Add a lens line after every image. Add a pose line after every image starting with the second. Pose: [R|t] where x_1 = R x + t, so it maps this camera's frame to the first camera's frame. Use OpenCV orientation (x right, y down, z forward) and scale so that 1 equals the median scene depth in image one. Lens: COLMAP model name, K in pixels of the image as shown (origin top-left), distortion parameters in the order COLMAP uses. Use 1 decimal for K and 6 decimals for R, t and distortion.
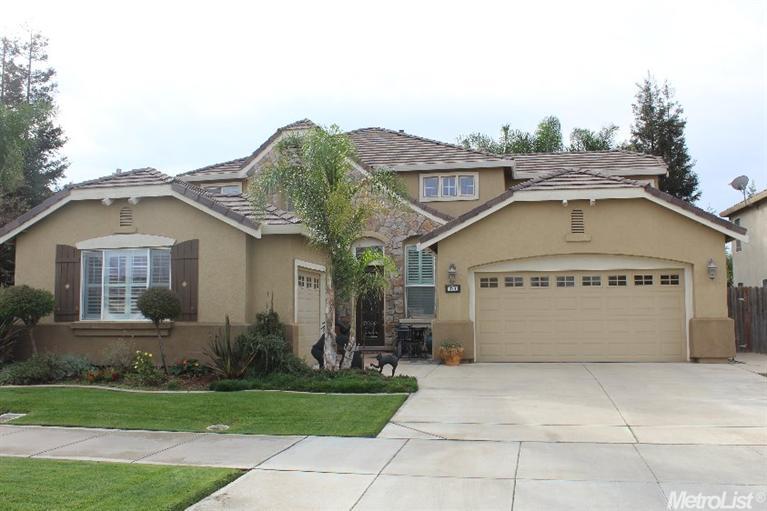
lens RADIAL K [[706.9, 0, 383.5], [0, 706.9, 255.5], [0, 0, 1]] dist [0.000314, -0.000002]
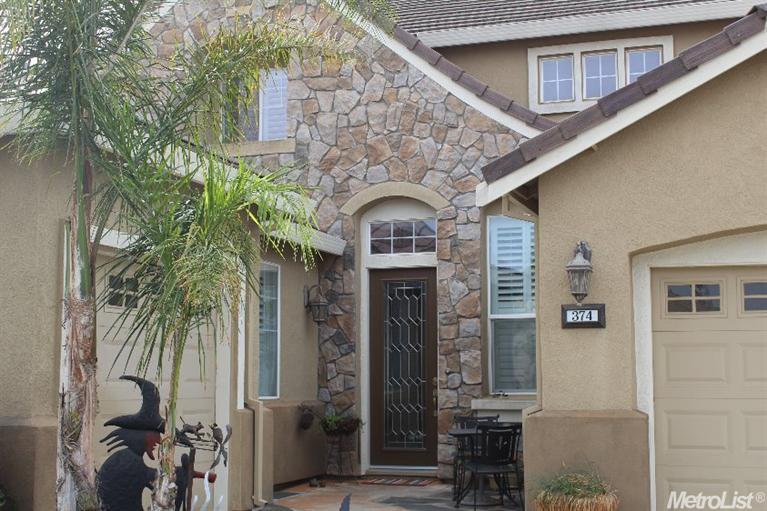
lens RADIAL K [[1134.4, 0, 383.5], [0, 1134.4, 255.5], [0, 0, 1]] dist [-0.011612, -0.015467]
pose [[0.990373, -0.007339, -0.138229, 0.067529], [0.003768, 0.999653, -0.026079, 0.027304], [0.138372, 0.025307, 0.990057, 0.388061]]
